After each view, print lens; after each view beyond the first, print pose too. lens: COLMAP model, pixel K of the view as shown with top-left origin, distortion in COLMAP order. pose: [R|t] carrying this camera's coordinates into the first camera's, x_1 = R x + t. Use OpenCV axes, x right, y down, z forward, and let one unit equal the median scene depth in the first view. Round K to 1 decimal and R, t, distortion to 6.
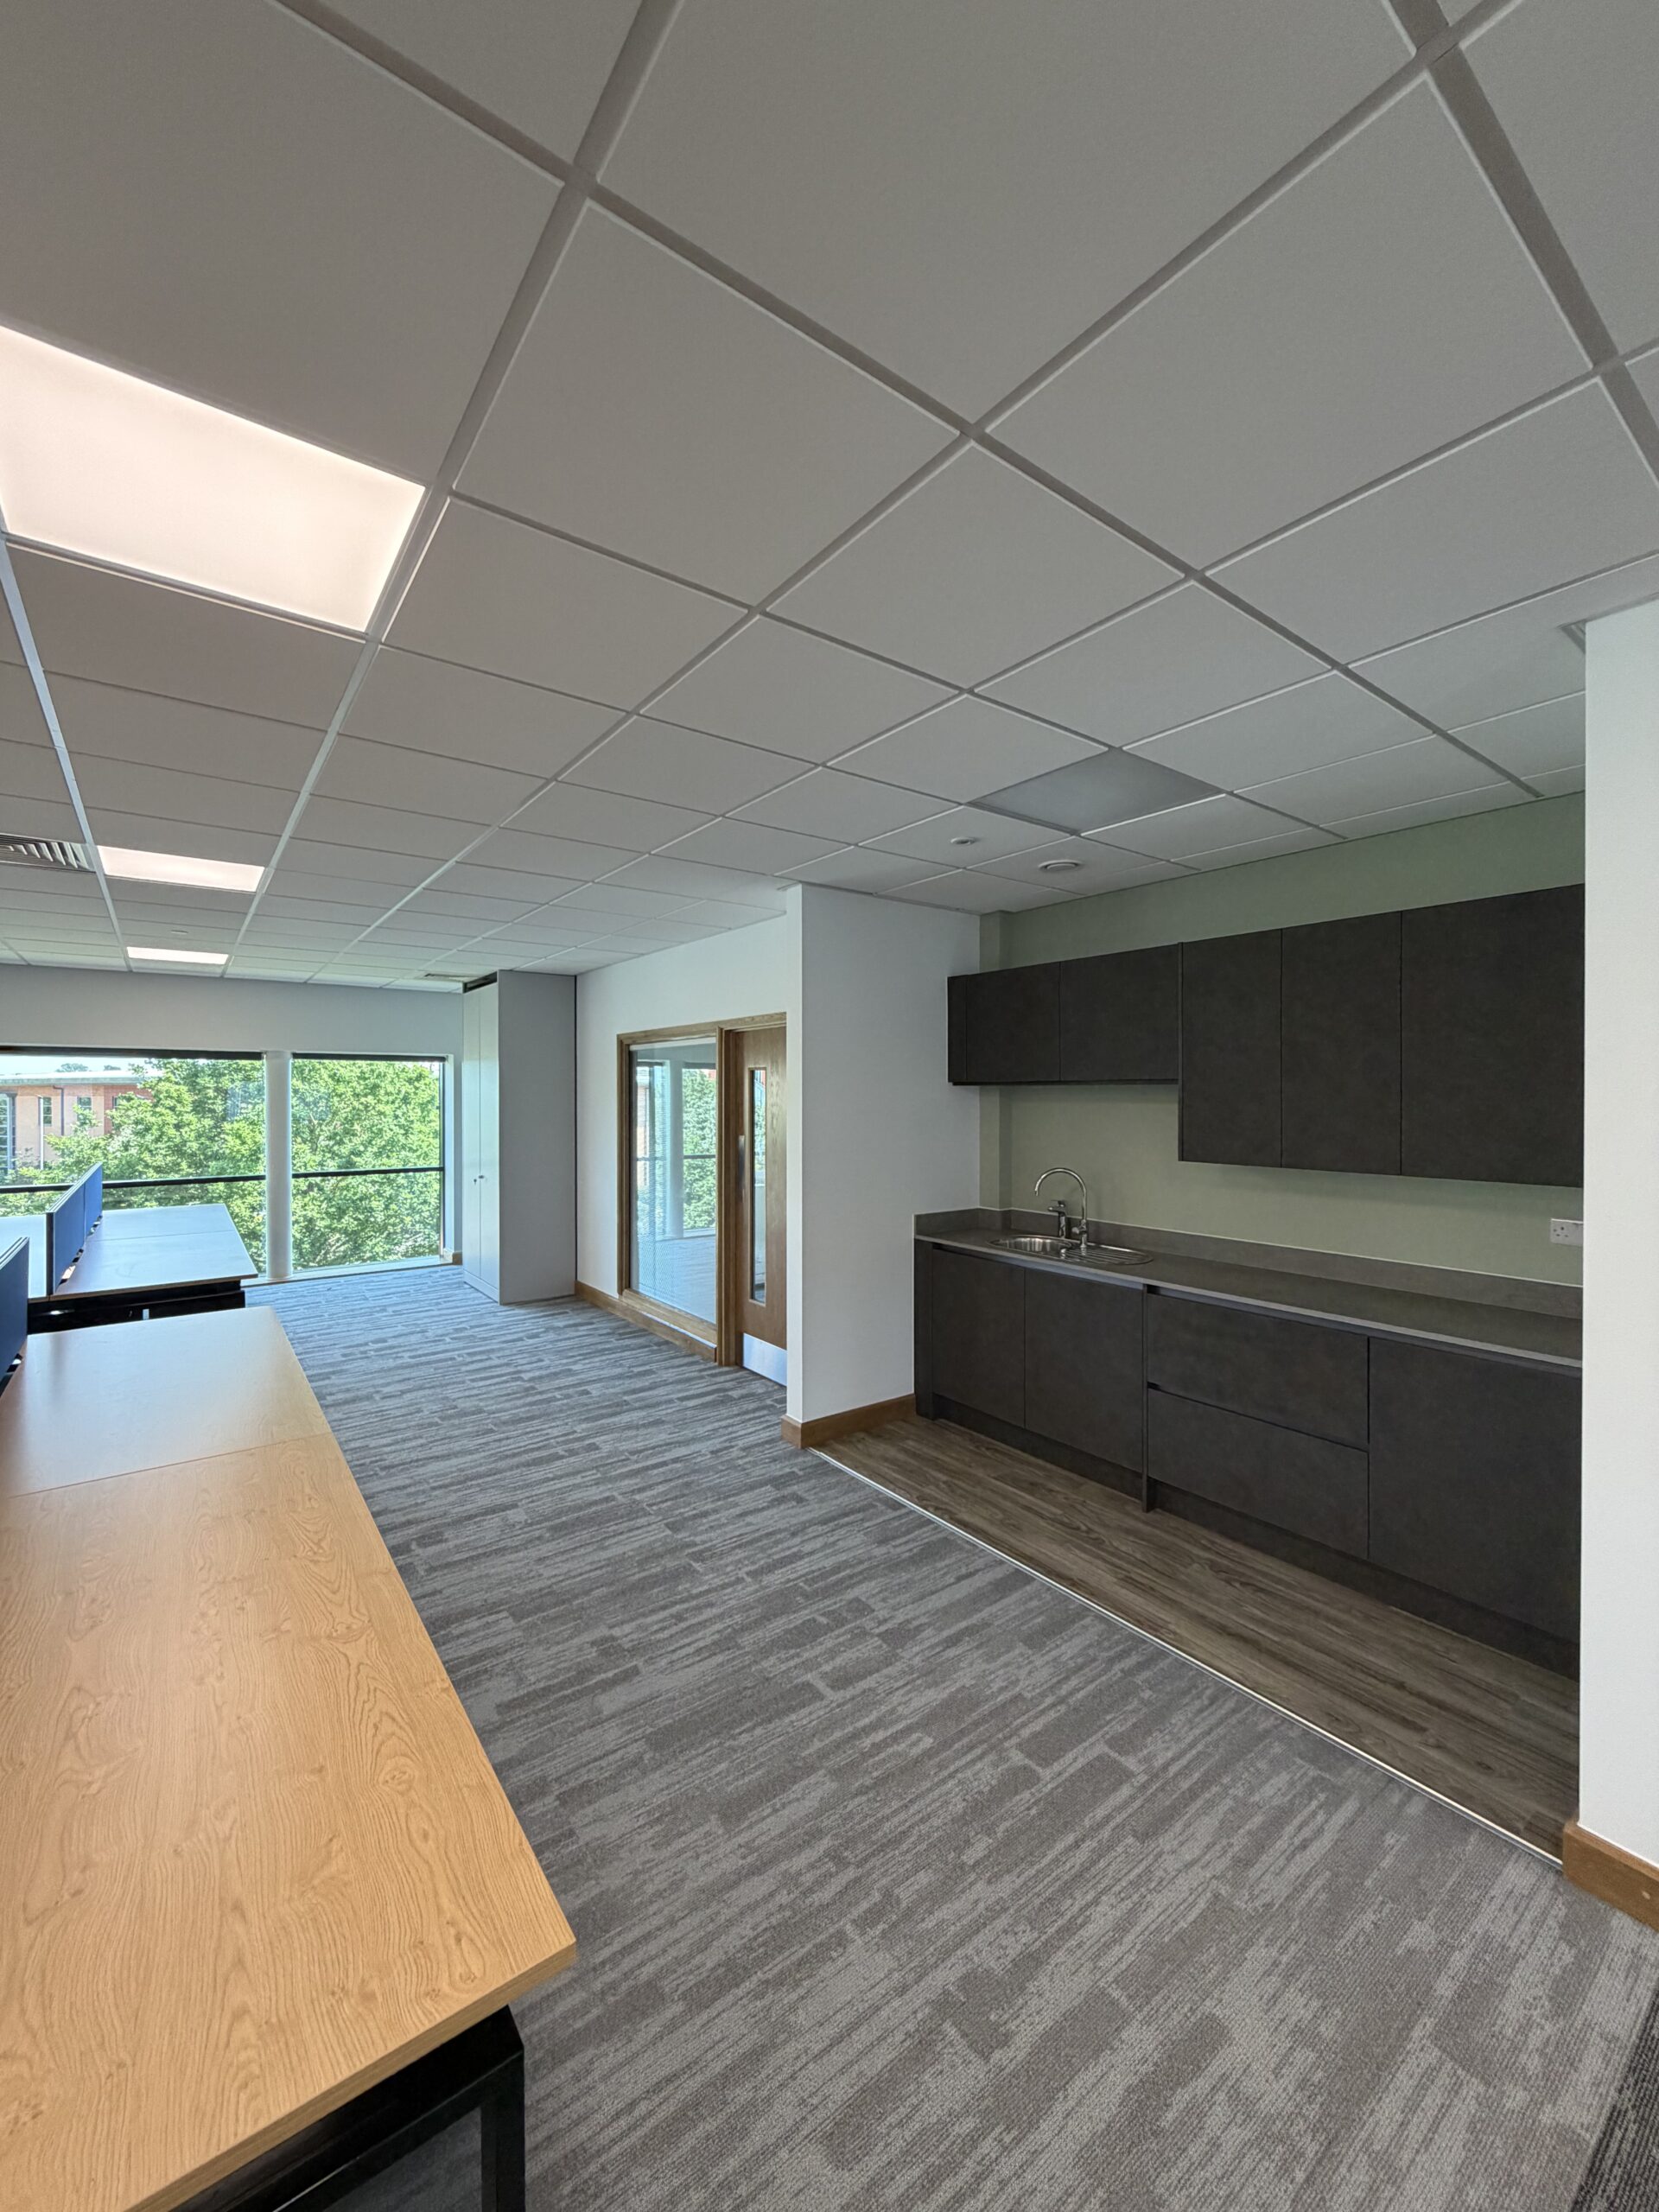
lens RADIAL K [[880.1, 0, 828.1], [0, 880.1, 1105.8], [0, 0, 1]] dist [-0.001217, 0.000266]
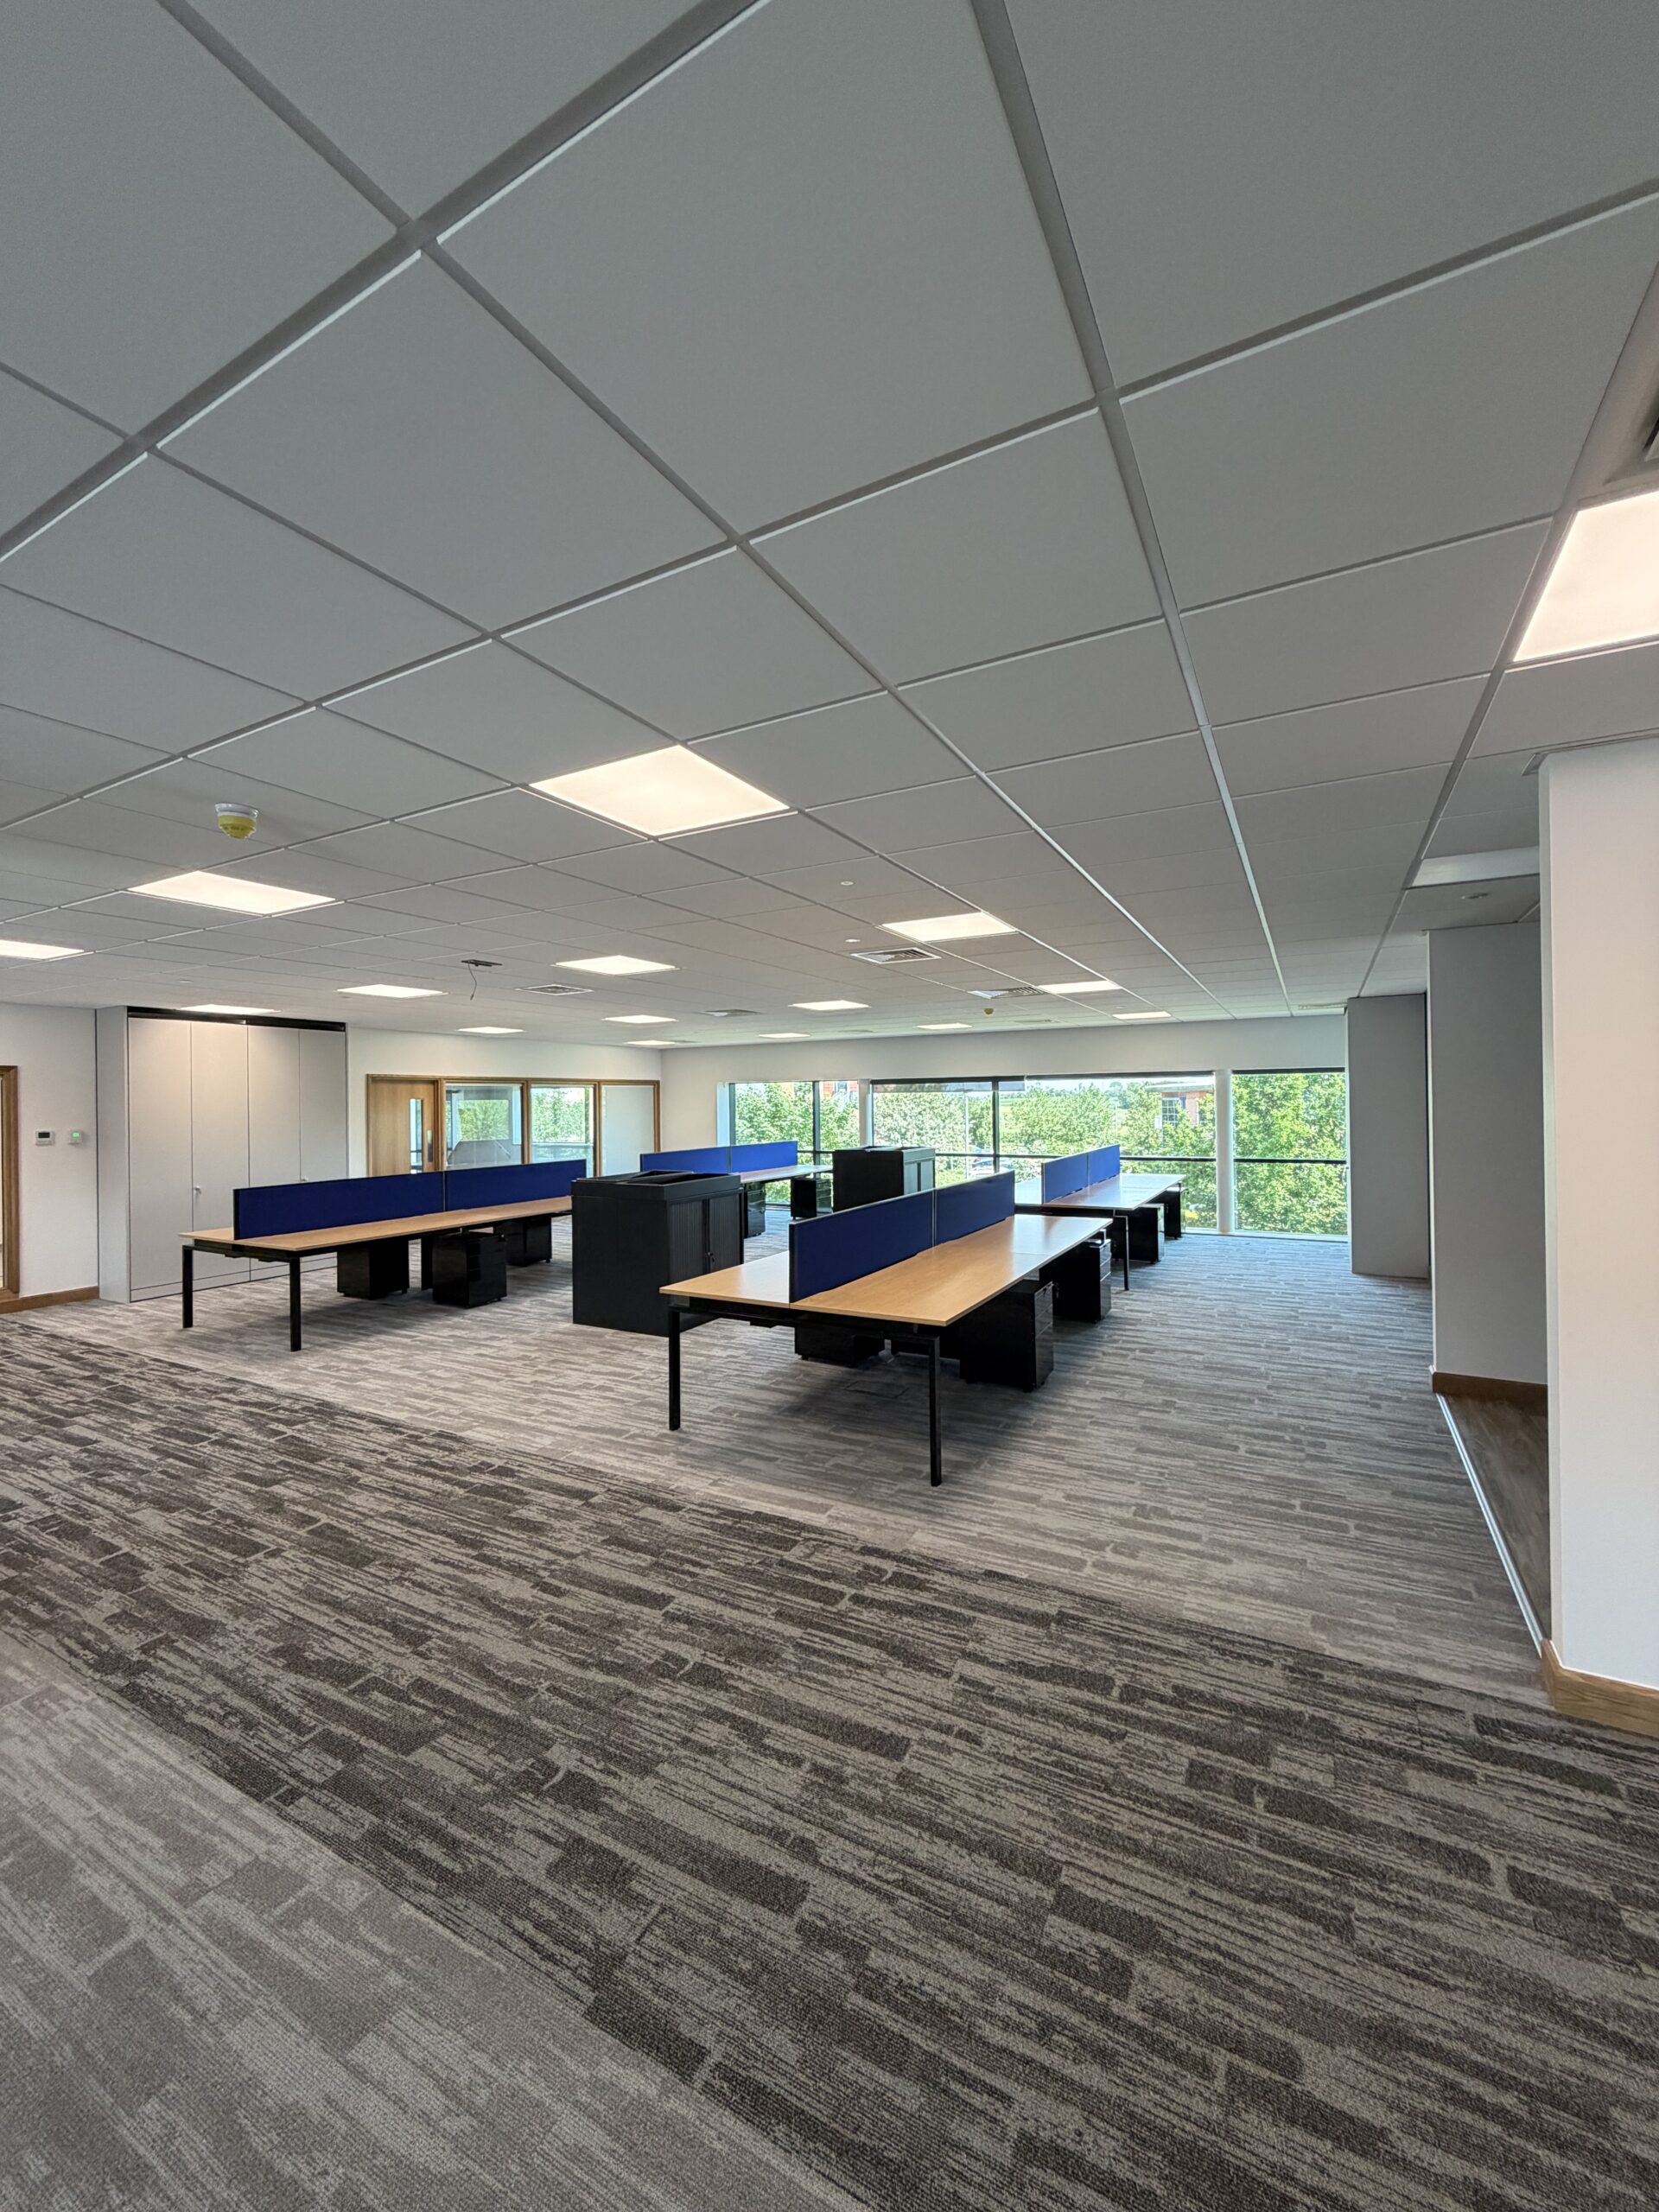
lens RADIAL K [[880.1, 0, 823.7], [0, 880.1, 1099.4], [0, 0, 1]] dist [-0.001217, 0.000266]
pose [[0.403211, -0.006861, -0.915081, 1.048029], [-0.000061, 0.999972, -0.007525, -0.010402], [0.915107, 0.003090, 0.403199, -0.376607]]
